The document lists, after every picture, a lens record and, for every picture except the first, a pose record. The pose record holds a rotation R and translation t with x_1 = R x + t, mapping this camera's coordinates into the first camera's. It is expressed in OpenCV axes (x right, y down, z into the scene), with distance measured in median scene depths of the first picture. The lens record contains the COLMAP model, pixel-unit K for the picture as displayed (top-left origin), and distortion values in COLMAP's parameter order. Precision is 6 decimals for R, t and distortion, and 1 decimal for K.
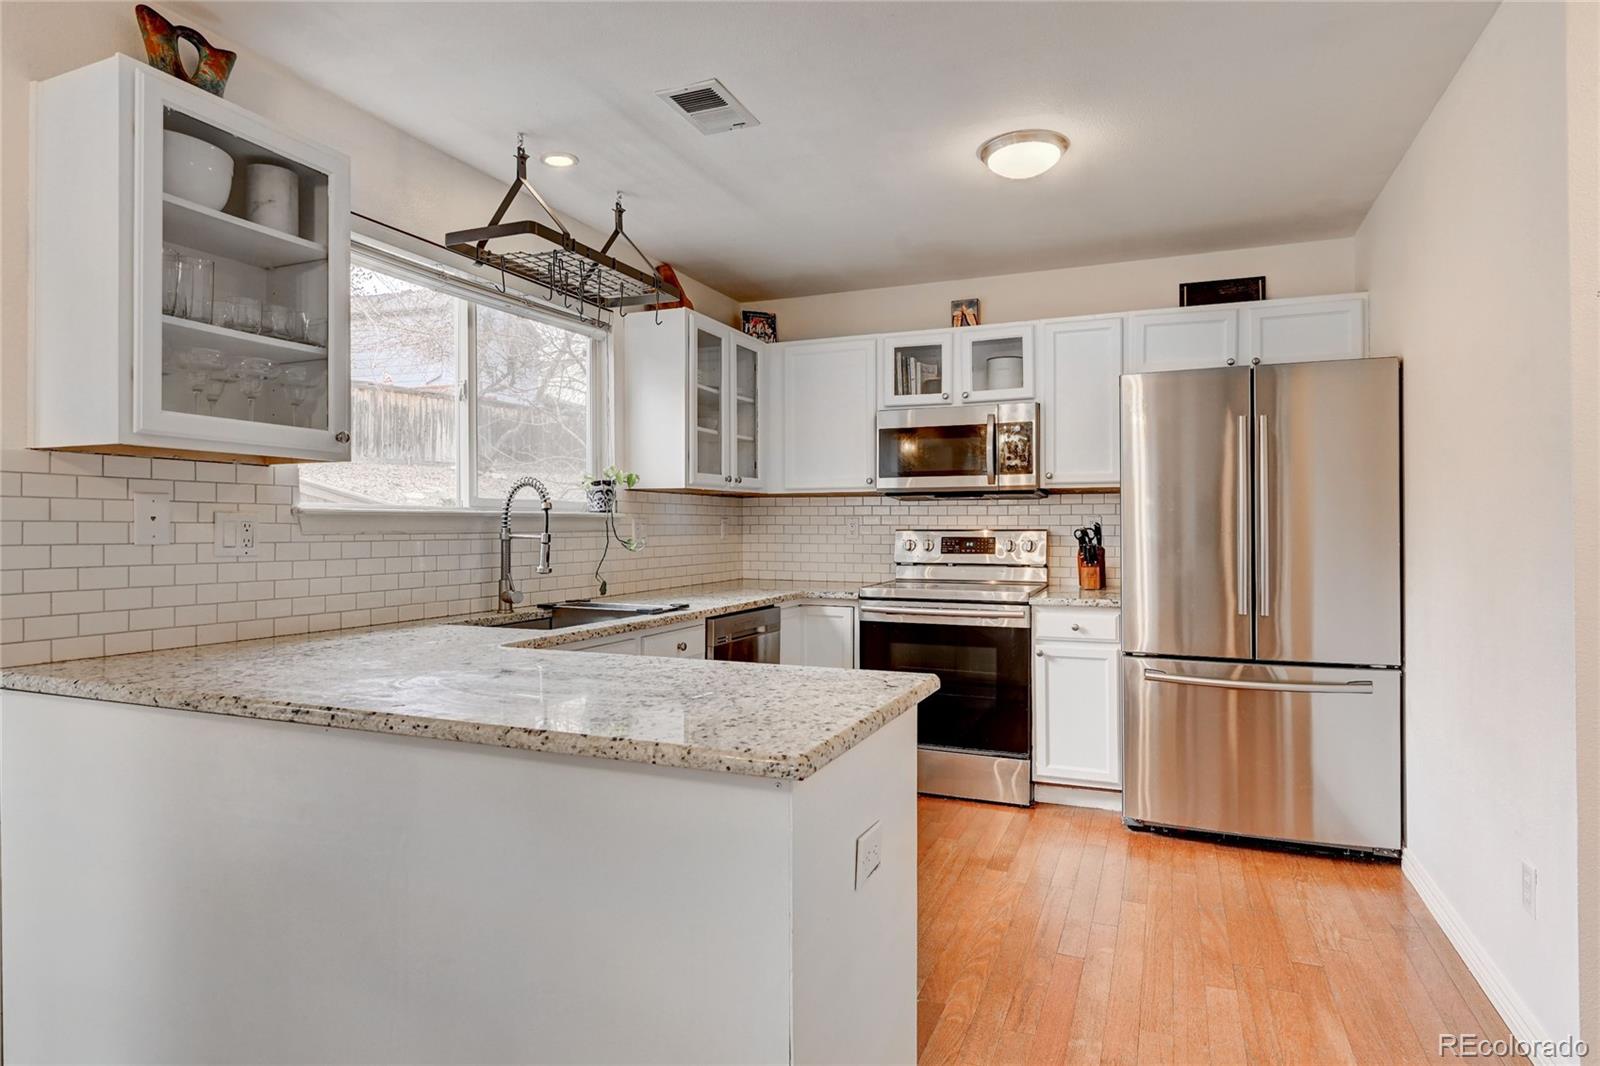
lens RADIAL K [[863.4, 0, 812.7], [0, 863.4, 525.8], [0, 0, 1]] dist [-0.001369, -0.000829]
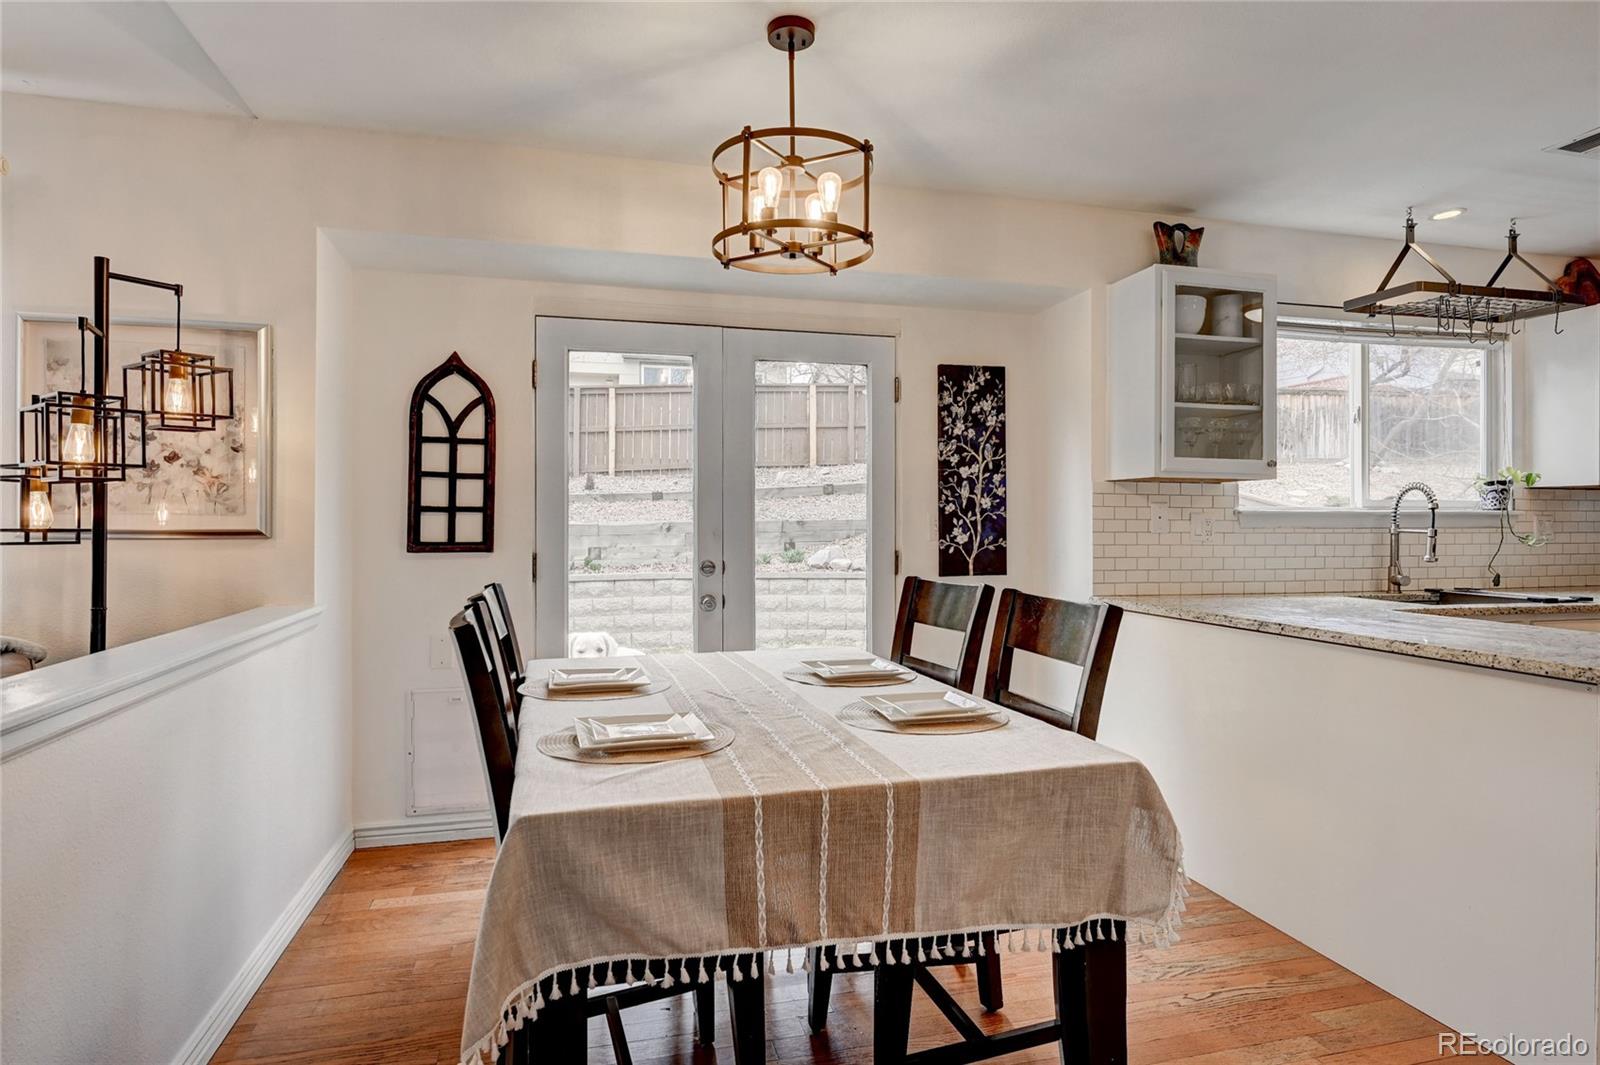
lens RADIAL K [[863.4, 0, 812.7], [0, 863.4, 525.3], [0, 0, 1]] dist [-0.001369, -0.000829]
pose [[0.591001, 0.004559, -0.806658, 0.150731], [-0.001807, 0.999989, 0.004328, 0.000293], [0.806668, -0.001100, 0.591003, -0.408698]]
